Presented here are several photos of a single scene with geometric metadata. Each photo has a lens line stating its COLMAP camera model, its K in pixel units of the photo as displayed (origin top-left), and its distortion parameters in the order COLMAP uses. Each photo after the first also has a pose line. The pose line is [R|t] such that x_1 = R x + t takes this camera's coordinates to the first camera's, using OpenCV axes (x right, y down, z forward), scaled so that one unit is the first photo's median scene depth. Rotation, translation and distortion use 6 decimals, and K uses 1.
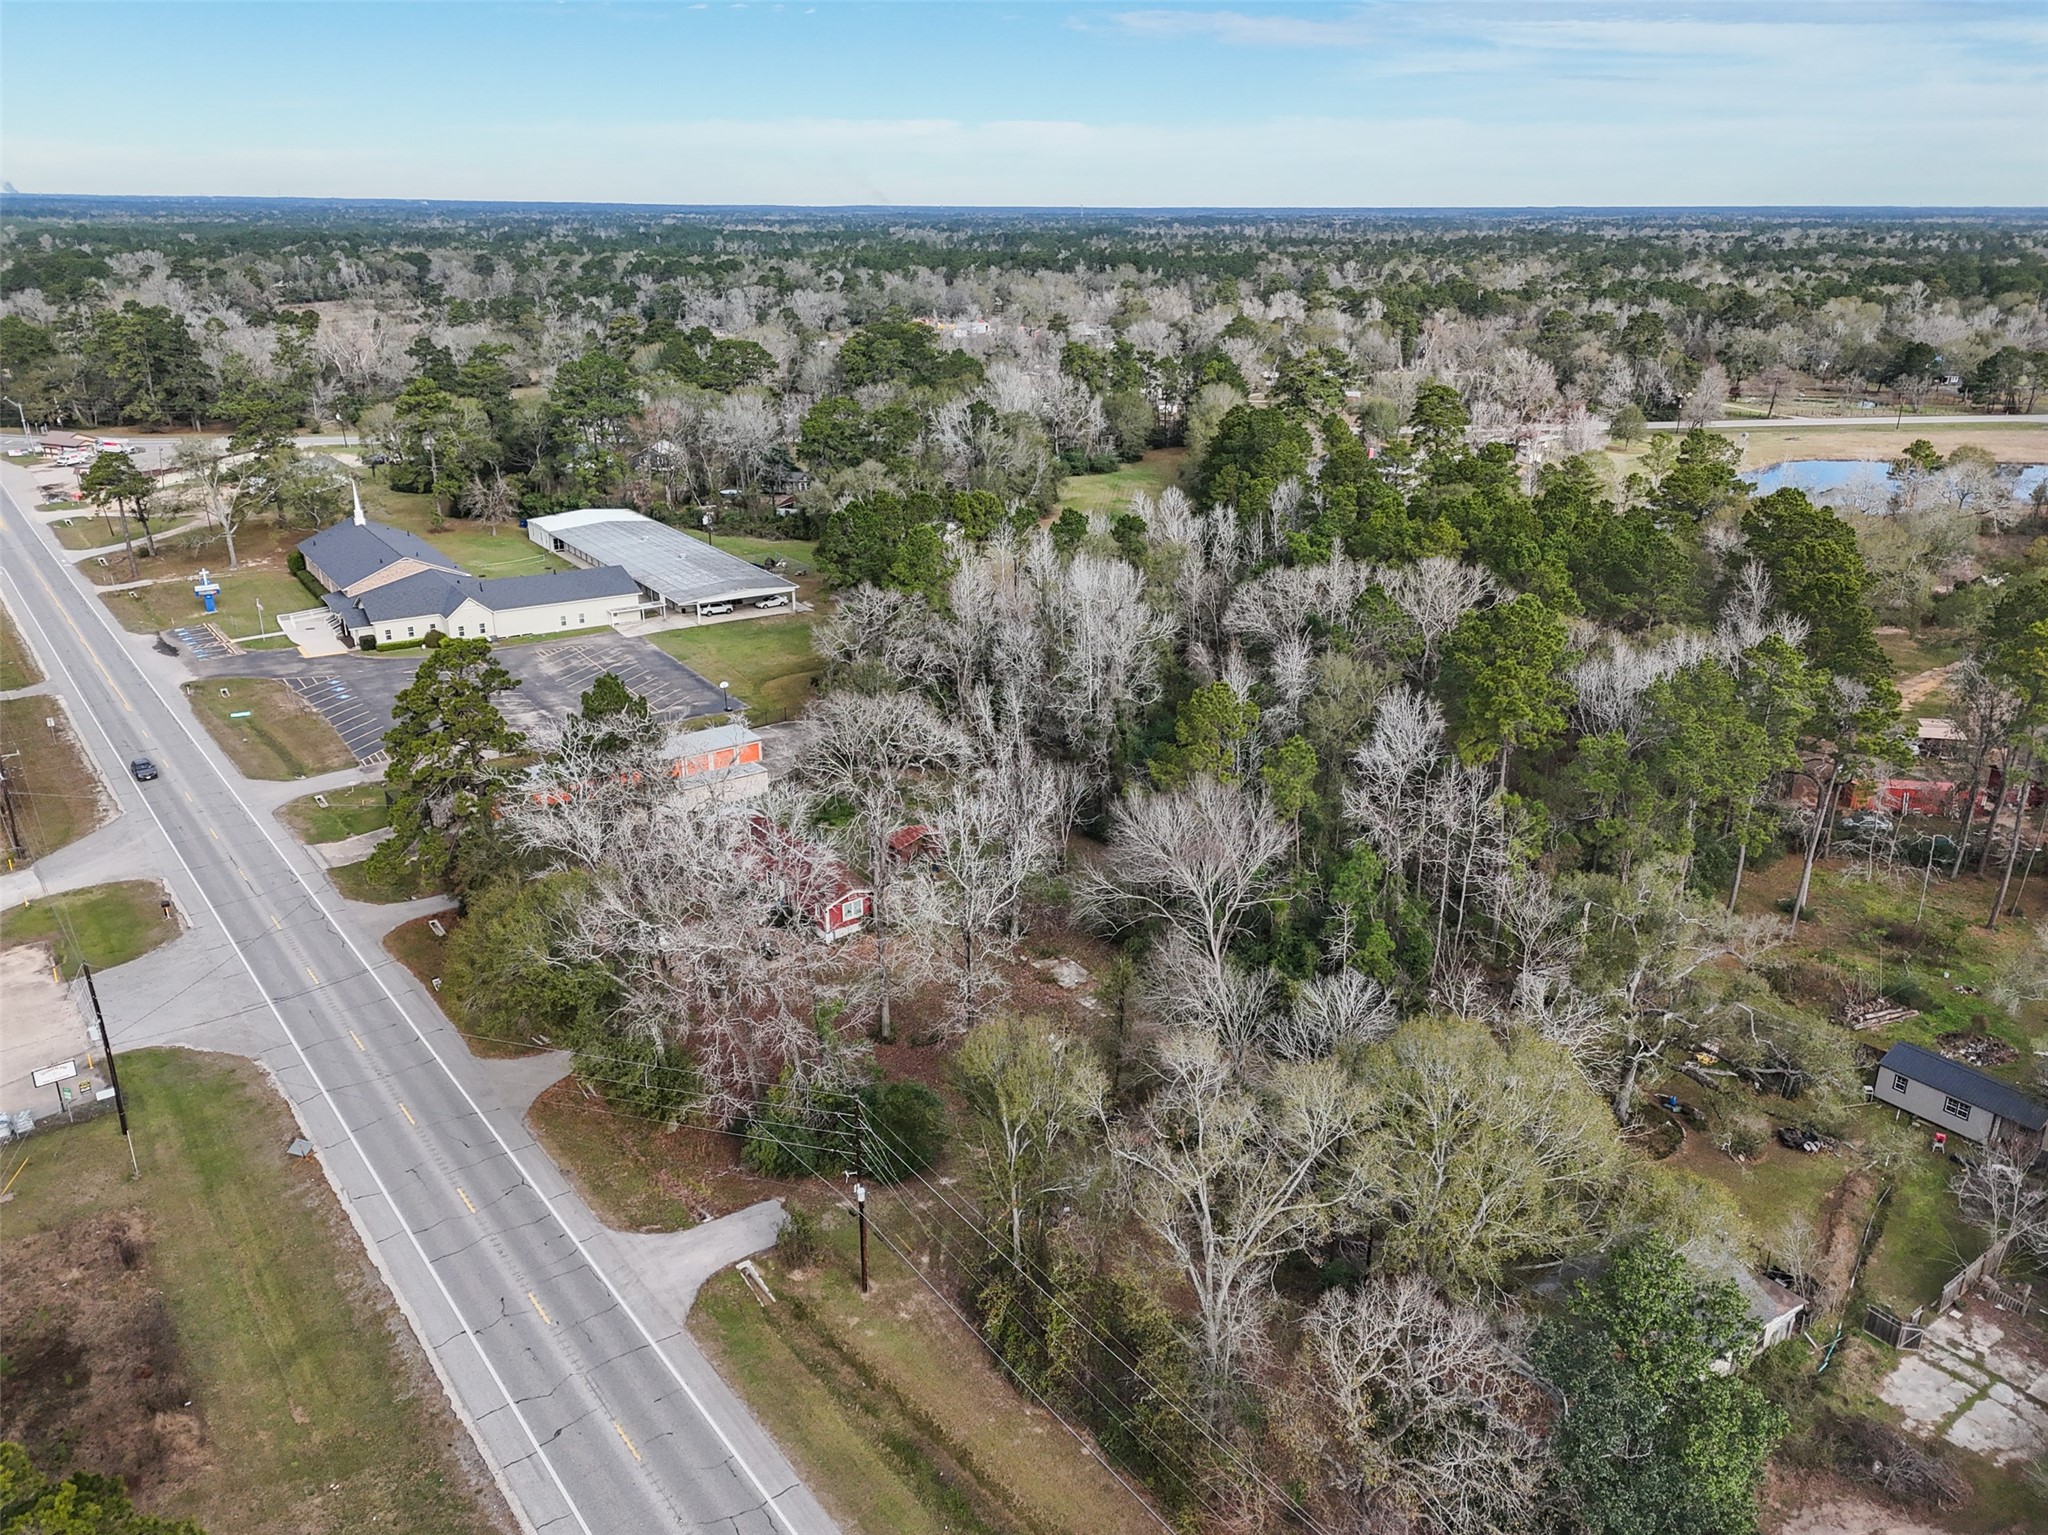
lens RADIAL K [[1497.6, 0, 1030.1], [0, 1497.6, 759.6], [0, 0, 1]] dist [0.076890, -0.065462]
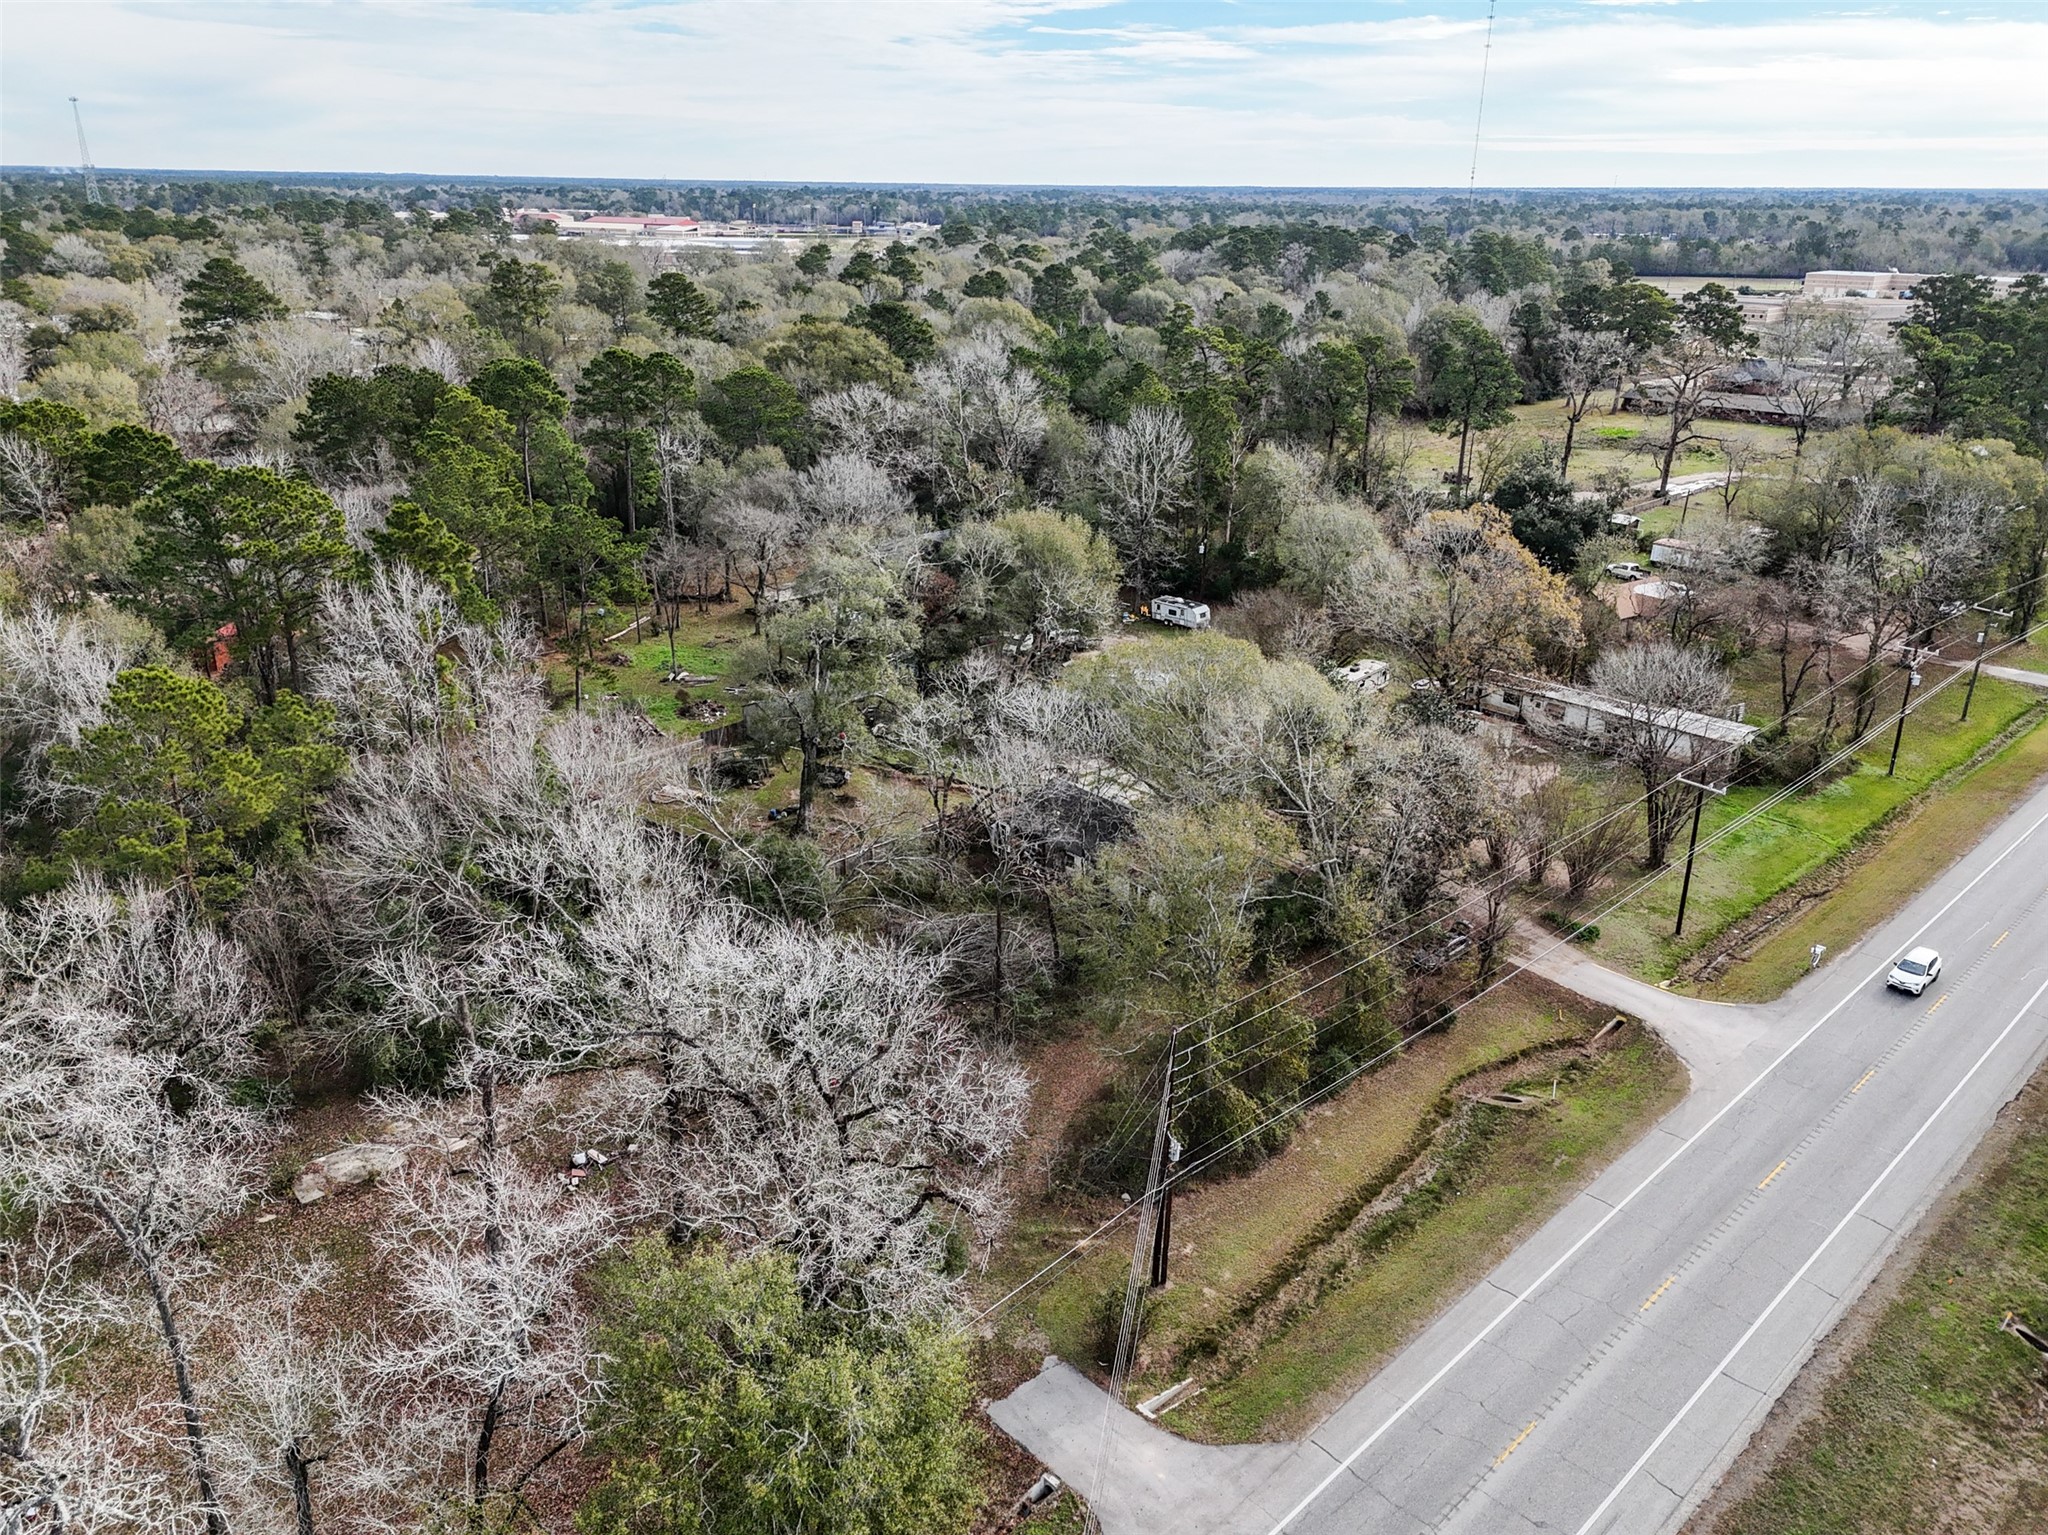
lens RADIAL K [[1497.6, 0, 1030.1], [0, 1497.6, 759.6], [0, 0, 1]] dist [0.076890, -0.065462]
pose [[-0.115147, -0.360335, 0.925689, -0.280835], [0.331864, 0.864389, 0.377754, -0.075465], [-0.936273, 0.350700, 0.020050, 0.372243]]
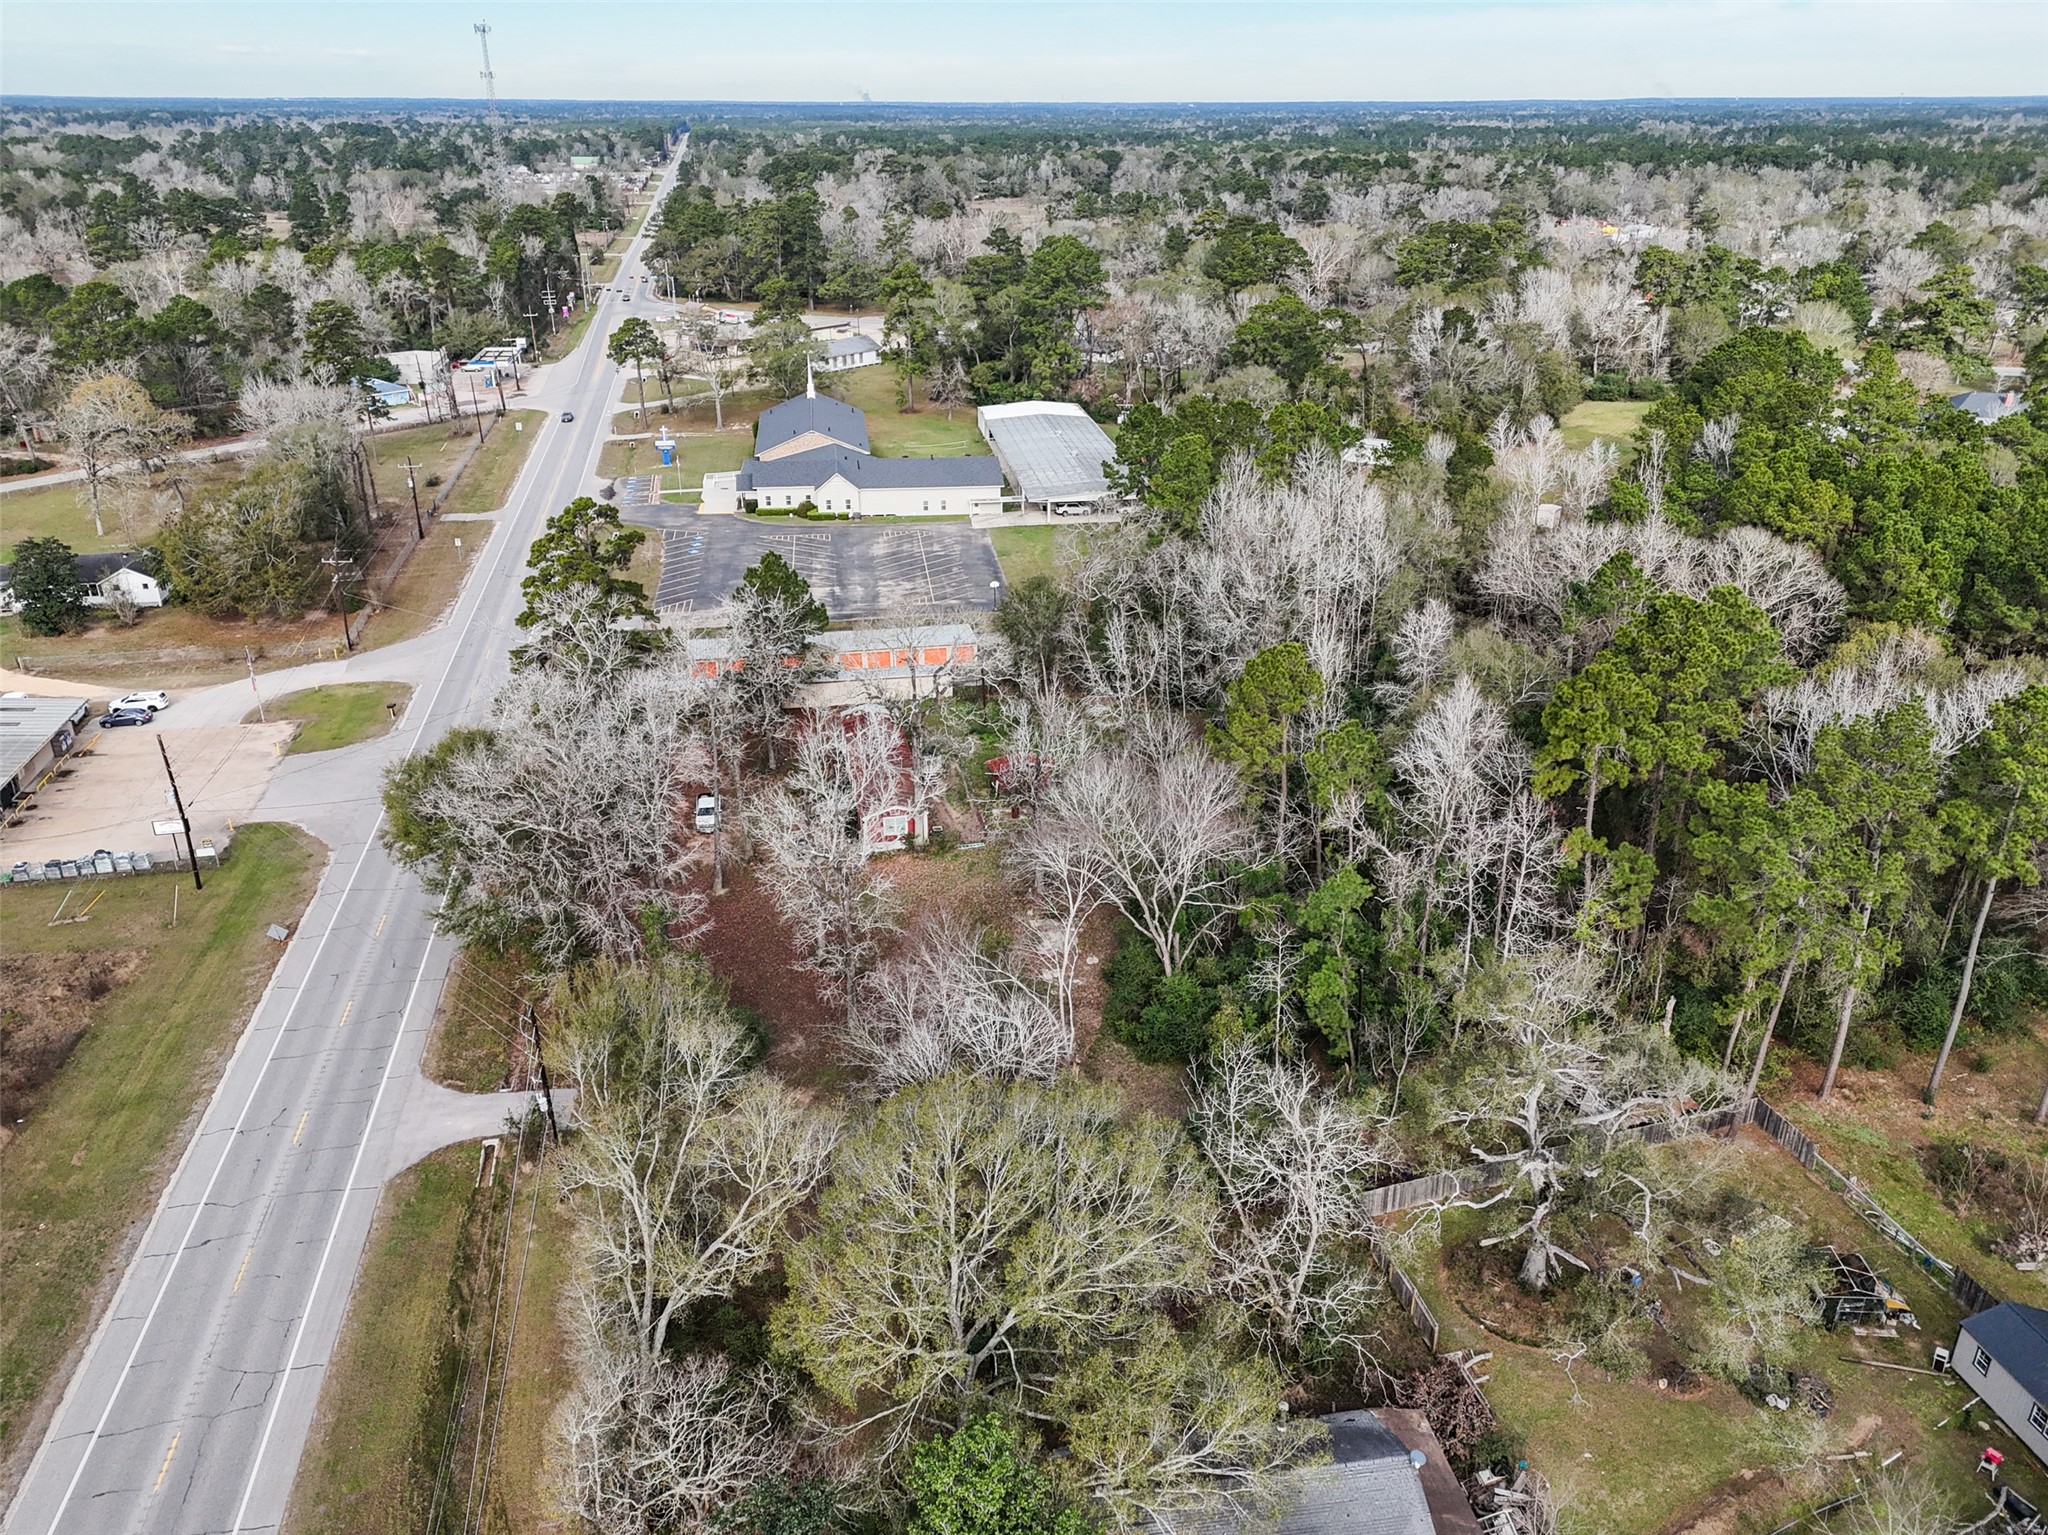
lens RADIAL K [[1497.6, 0, 1030.1], [0, 1497.6, 759.6], [0, 0, 1]] dist [0.076890, -0.065462]
pose [[0.895904, 0.173137, -0.409121, 0.197702], [-0.149478, 0.984716, 0.089394, -0.022982], [0.418345, -0.018934, 0.908091, 0.097665]]
